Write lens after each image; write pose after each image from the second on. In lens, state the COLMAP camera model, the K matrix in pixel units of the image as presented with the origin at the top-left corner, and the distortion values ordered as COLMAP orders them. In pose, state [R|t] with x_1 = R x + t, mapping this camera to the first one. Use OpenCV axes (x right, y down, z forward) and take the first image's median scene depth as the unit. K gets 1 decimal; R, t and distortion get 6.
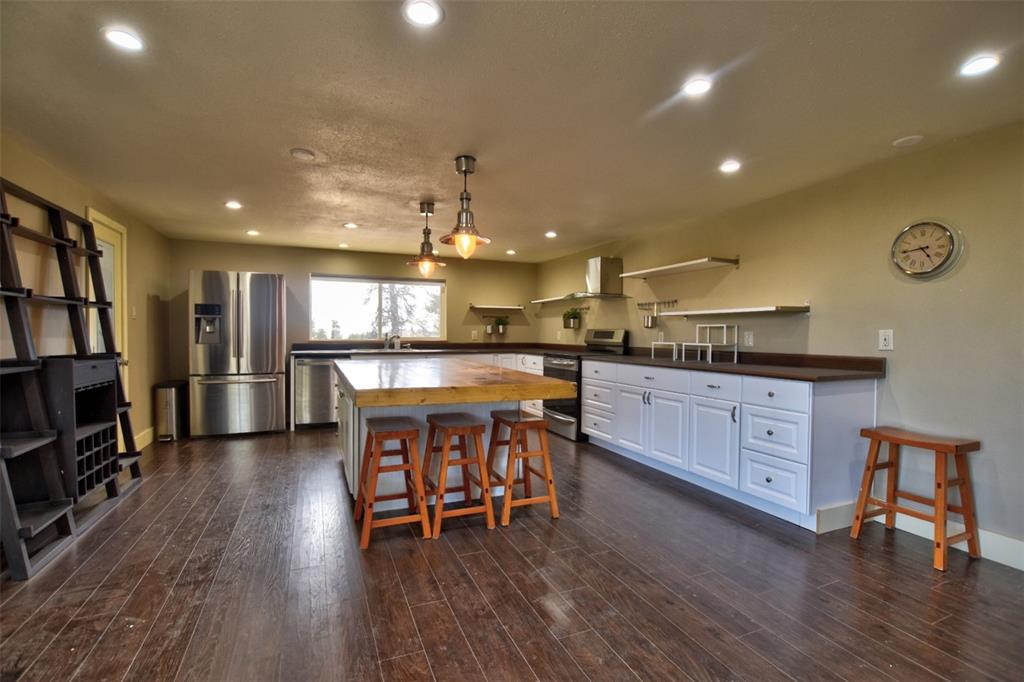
lens RADIAL K [[452.1, 0, 502.0], [0, 452.1, 343.3], [0, 0, 1]] dist [-0.022601, 0.001220]
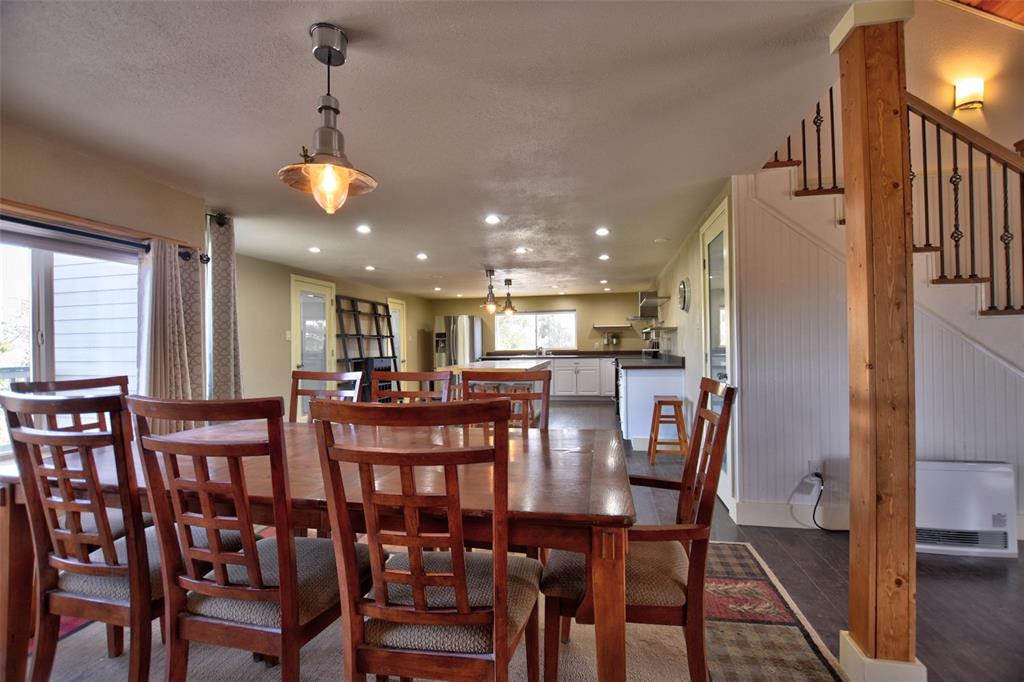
lens RADIAL K [[452.1, 0, 516.1], [0, 452.1, 344.9], [0, 0, 1]] dist [-0.022601, 0.001220]
pose [[0.823255, -0.018824, -0.567360, 0.771411], [0.008025, 0.999736, -0.021526, 0.011464], [0.567615, 0.013168, 0.823189, -0.471731]]
